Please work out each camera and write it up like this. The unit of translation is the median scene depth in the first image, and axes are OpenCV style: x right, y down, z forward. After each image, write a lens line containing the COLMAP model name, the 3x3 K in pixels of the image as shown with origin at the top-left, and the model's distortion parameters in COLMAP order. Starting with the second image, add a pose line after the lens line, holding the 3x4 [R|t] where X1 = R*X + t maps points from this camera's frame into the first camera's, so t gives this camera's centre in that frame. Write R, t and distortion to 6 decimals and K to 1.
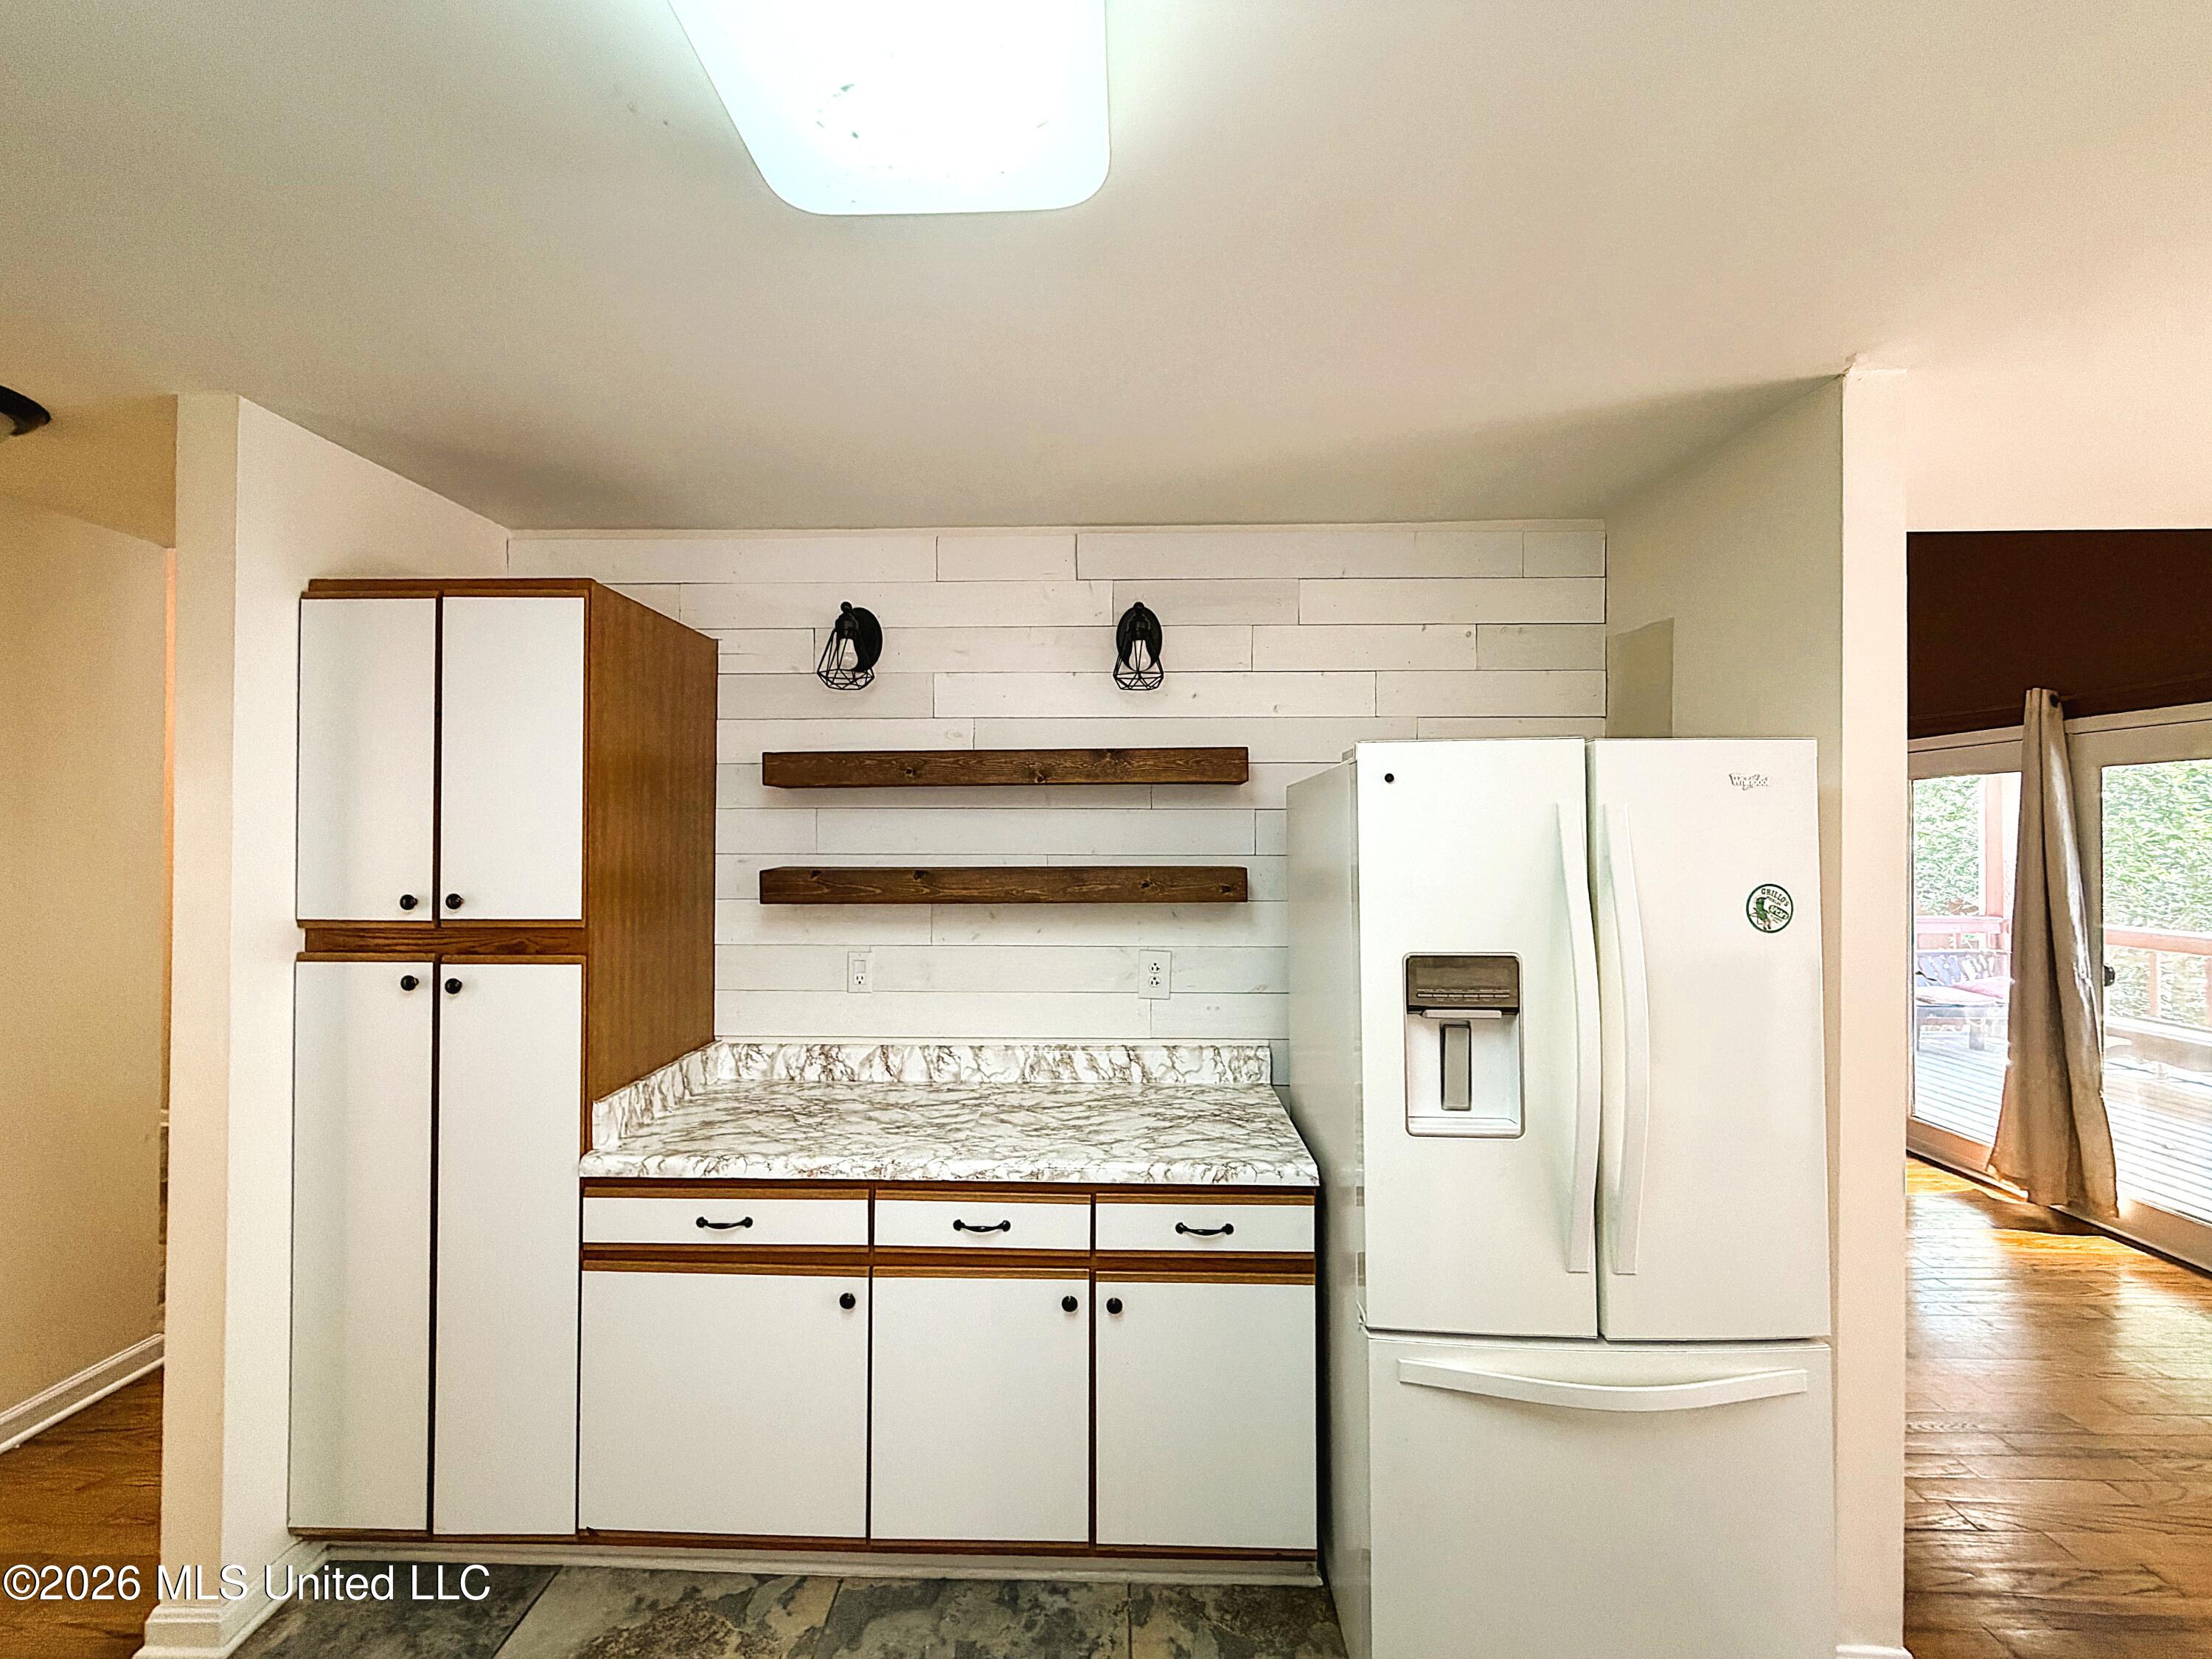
lens RADIAL K [[883.1, 0, 1097.8], [0, 883.1, 829.1], [0, 0, 1]] dist [0.001812, -0.000141]
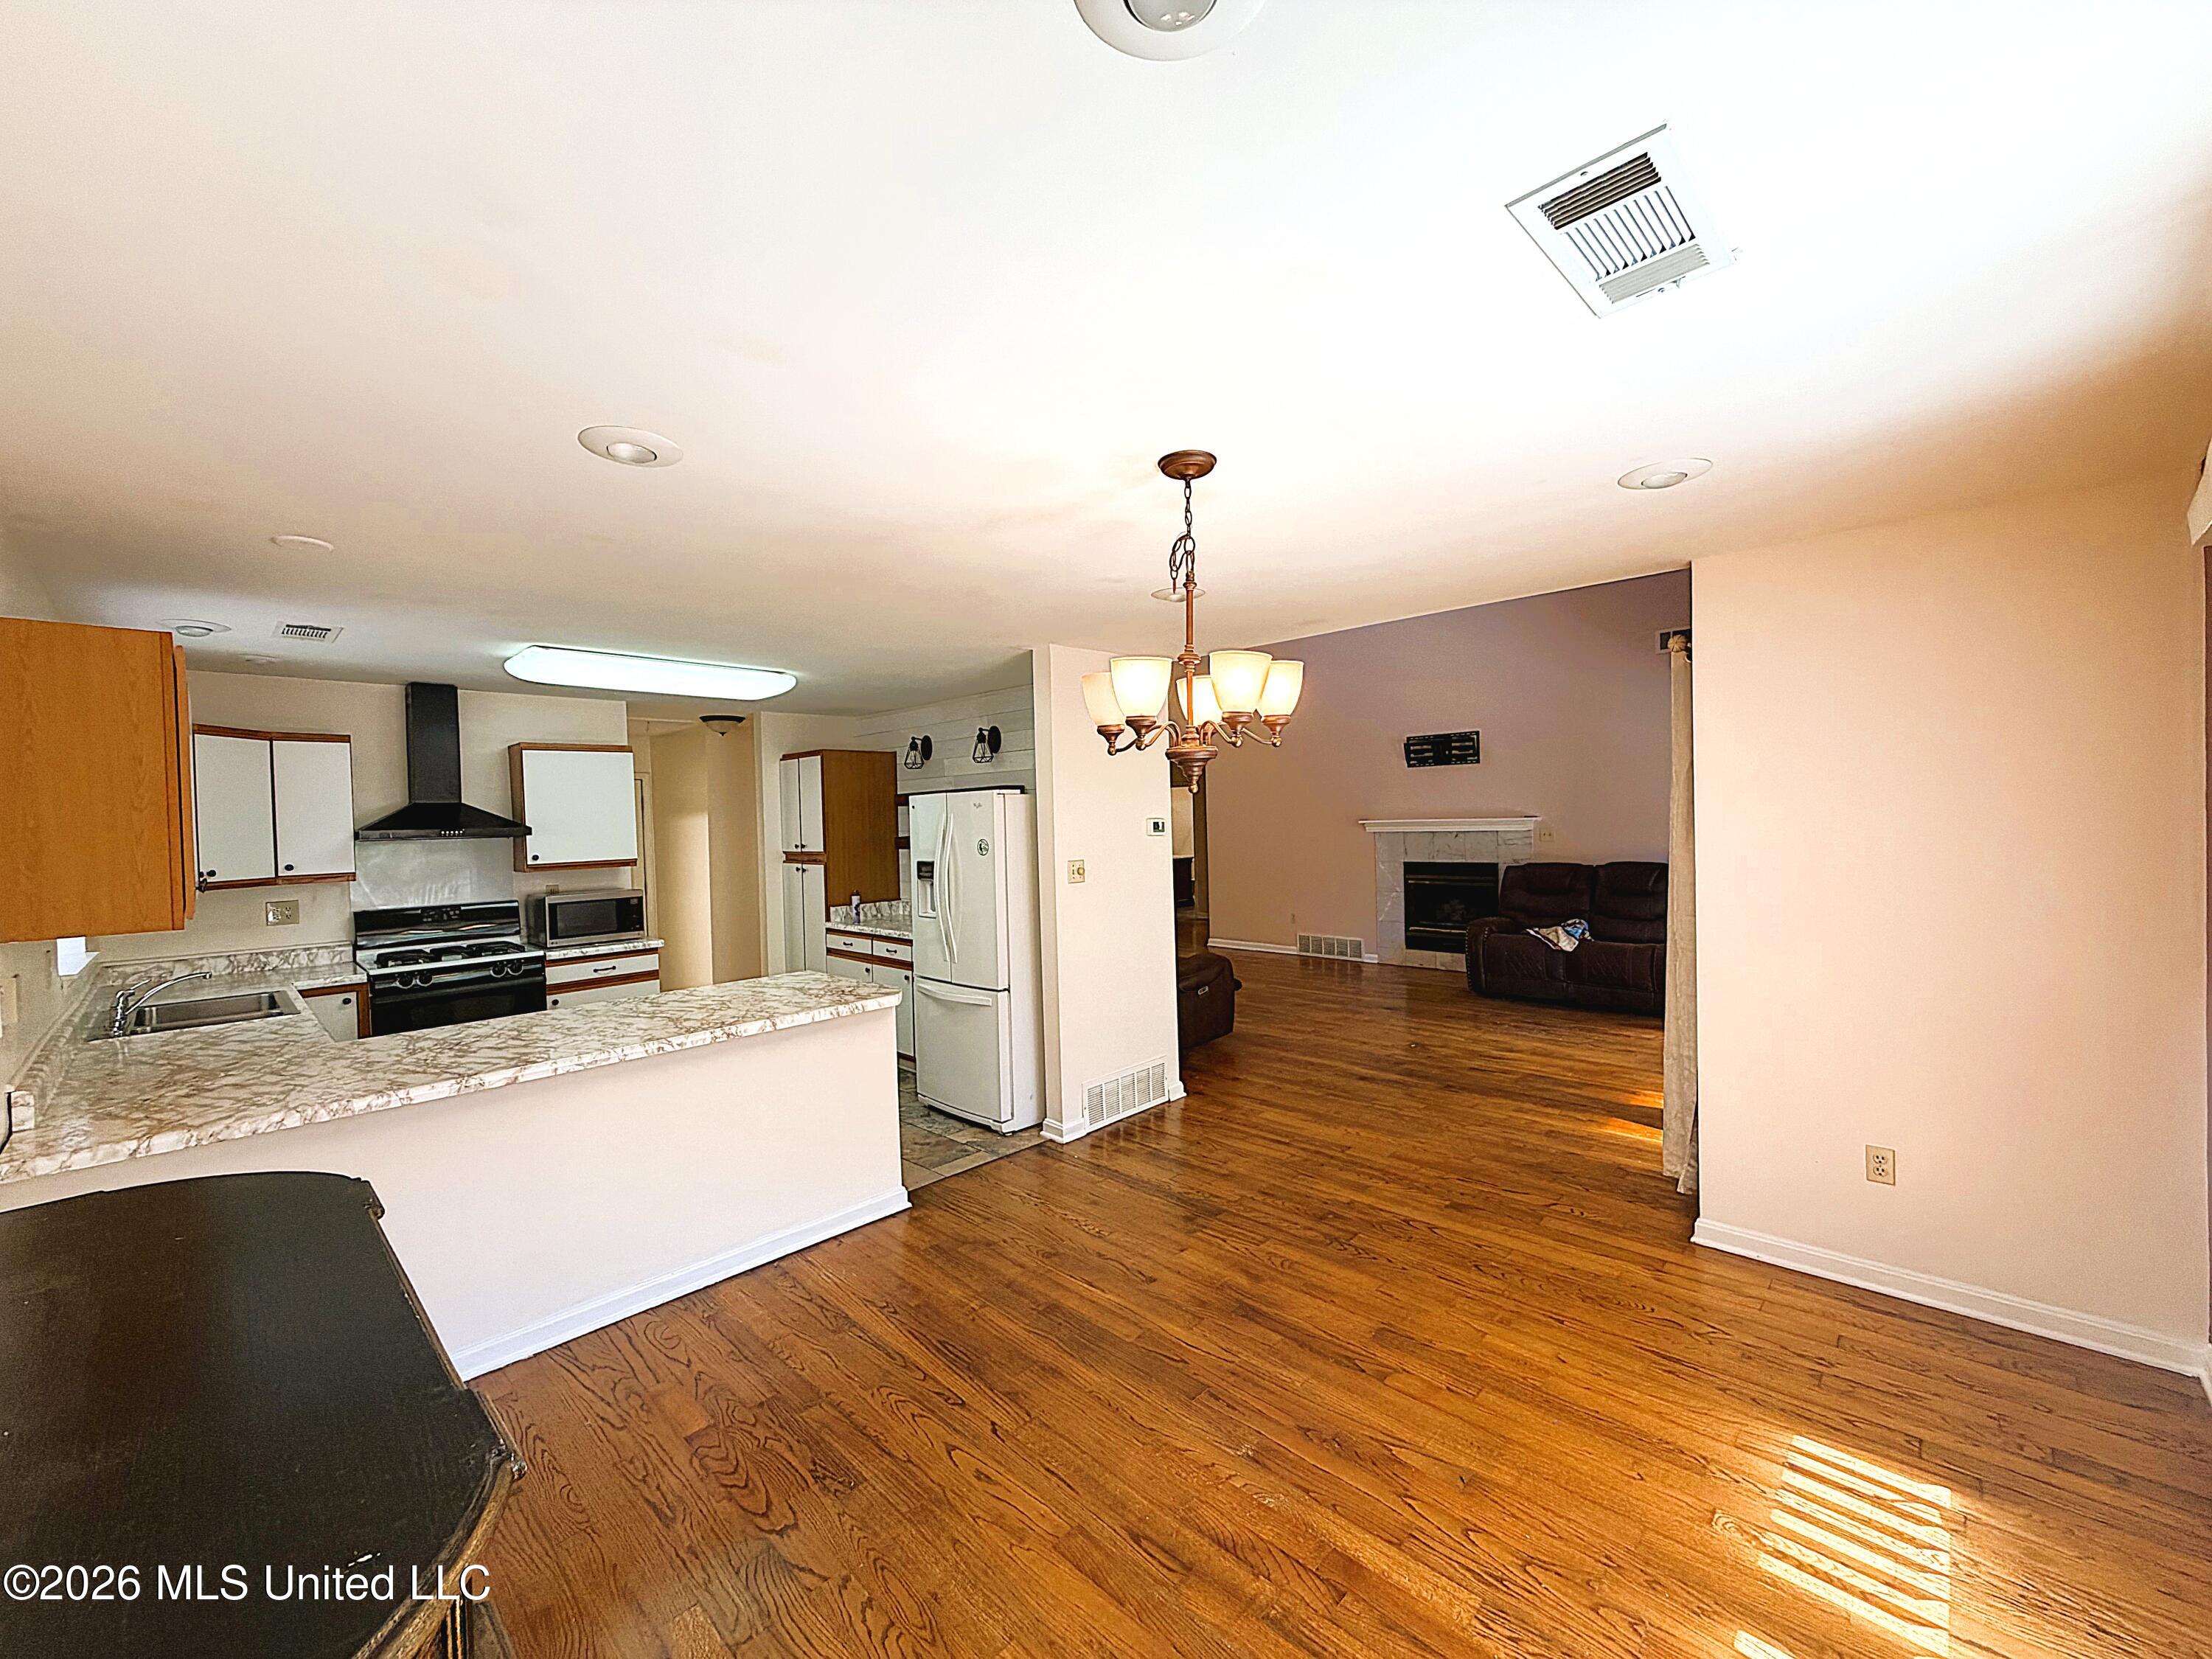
lens RADIAL K [[883.1, 0, 1100.0], [0, 883.1, 827.4], [0, 0, 1]] dist [0.001812, -0.000141]
pose [[0.730703, -0.013748, -0.682558, 2.470856], [0.034940, 0.999240, 0.017278, -0.011411], [0.681801, -0.036474, 0.730628, -0.732892]]
